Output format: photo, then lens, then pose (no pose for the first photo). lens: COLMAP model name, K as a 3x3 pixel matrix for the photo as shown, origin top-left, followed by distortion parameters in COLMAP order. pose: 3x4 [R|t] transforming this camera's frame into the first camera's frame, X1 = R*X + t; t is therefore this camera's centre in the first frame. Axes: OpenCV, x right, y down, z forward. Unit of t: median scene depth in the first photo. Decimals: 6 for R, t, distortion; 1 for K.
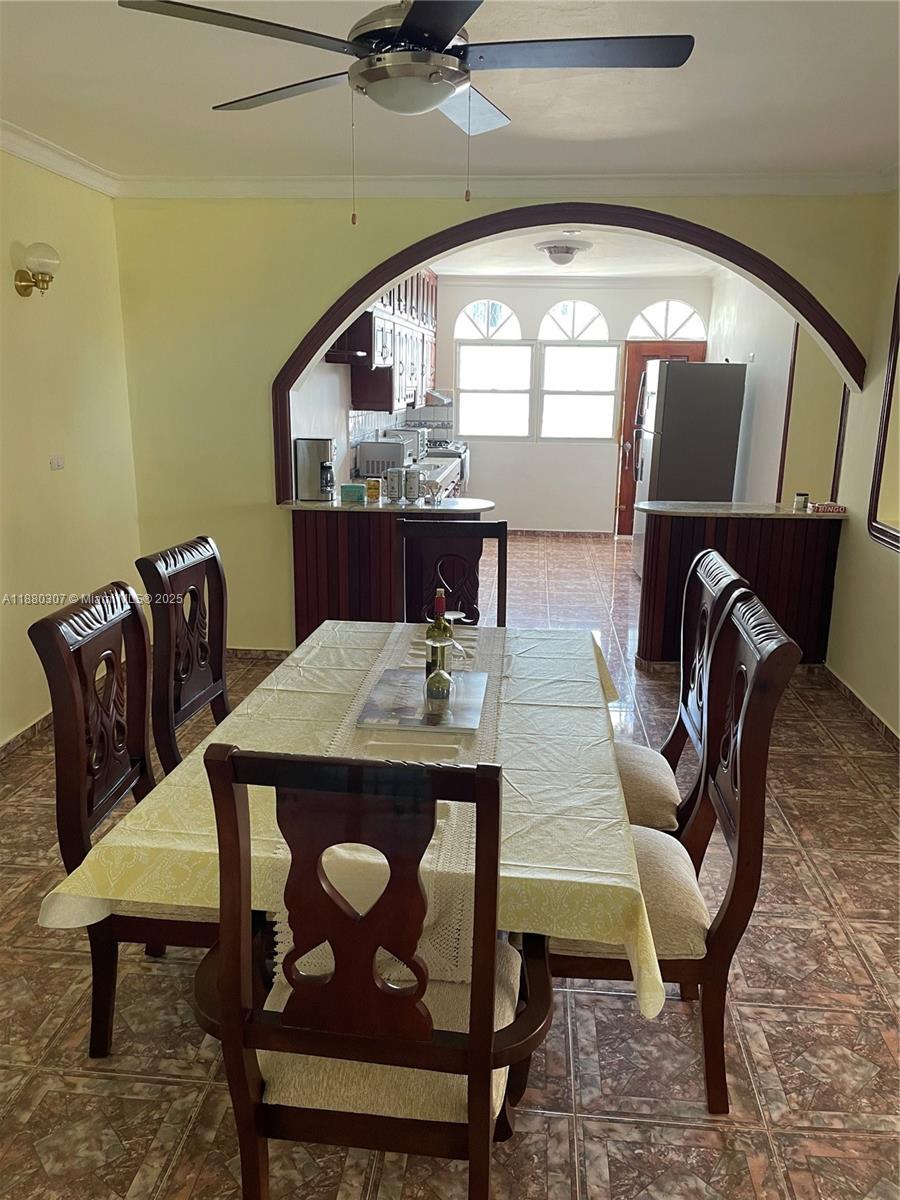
lens RADIAL K [[857.9, 0, 450.0], [0, 857.9, 600.0], [0, 0, 1]] dist [0.024610, -0.003054]
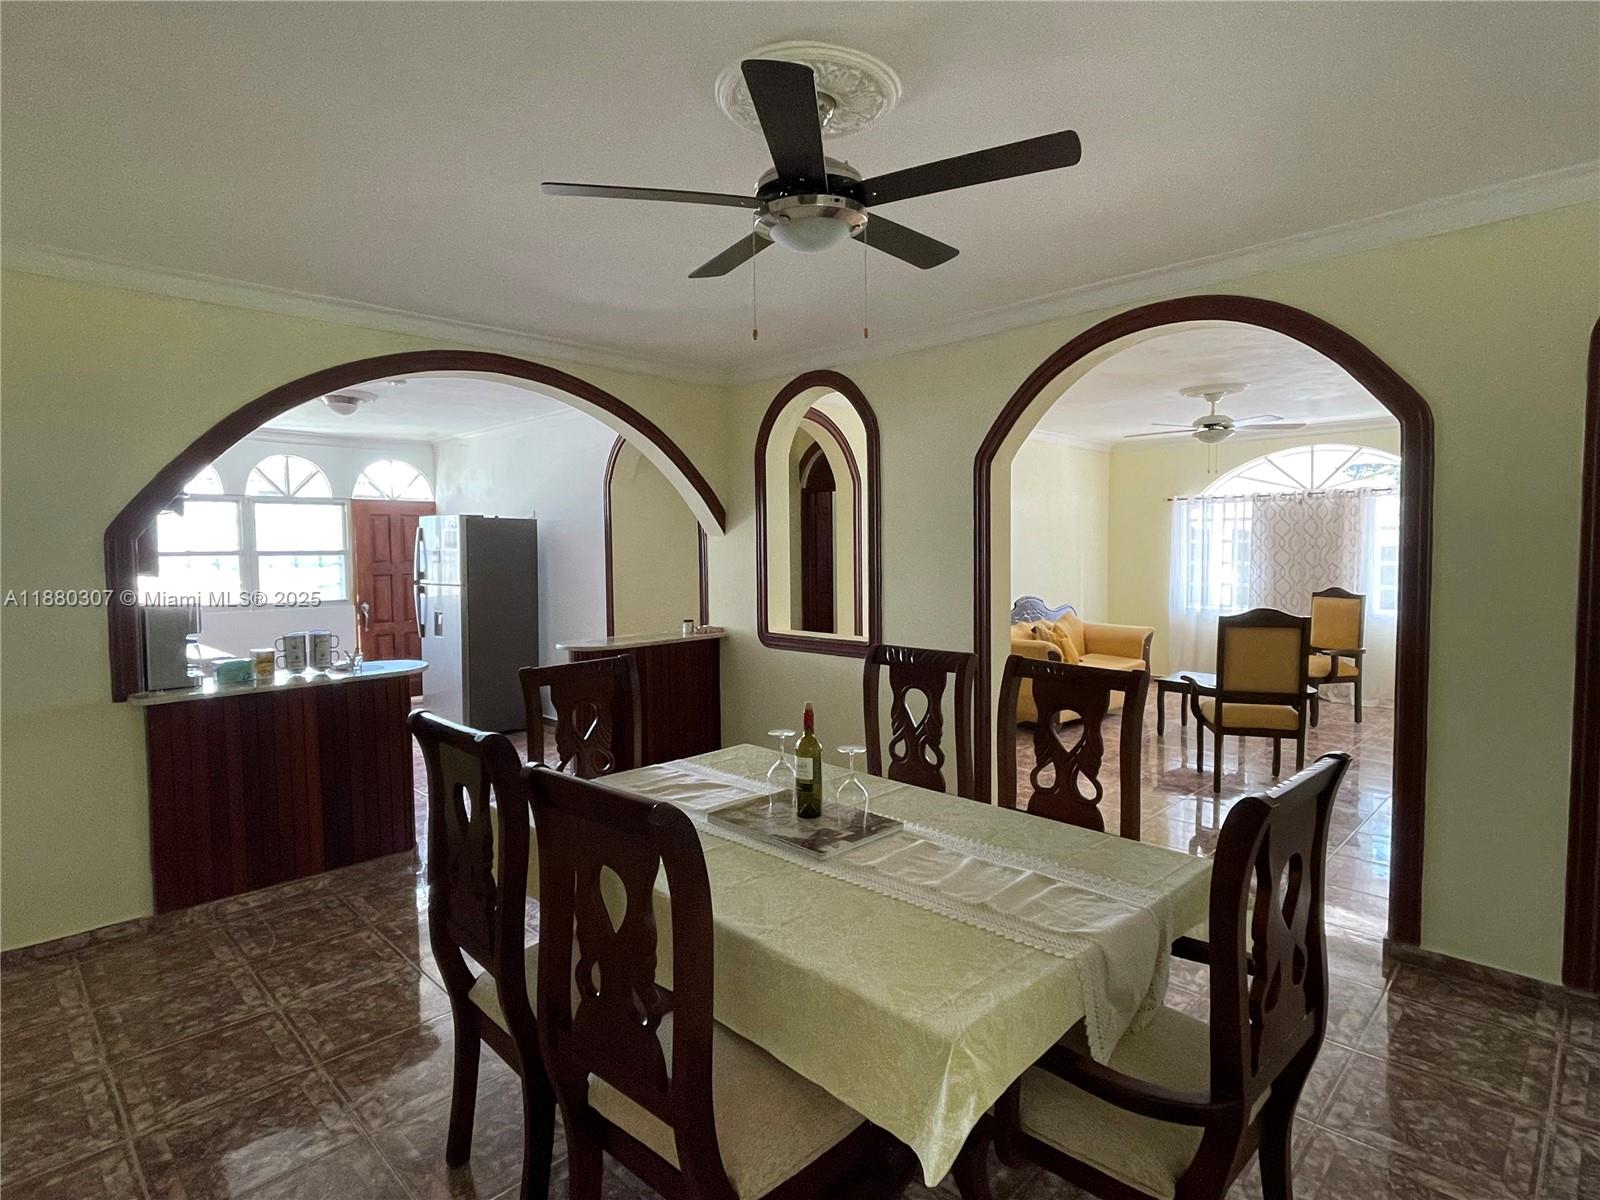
lens RADIAL K [[809.4, 0, 800.0], [0, 809.4, 600.0], [0, 0, 1]] dist [0.000338, 0.000308]
pose [[0.659692, -0.070182, 0.748252, -0.303718], [0.205678, 0.974479, -0.089934, -0.019281], [-0.722844, 0.213227, 0.657290, 0.157056]]
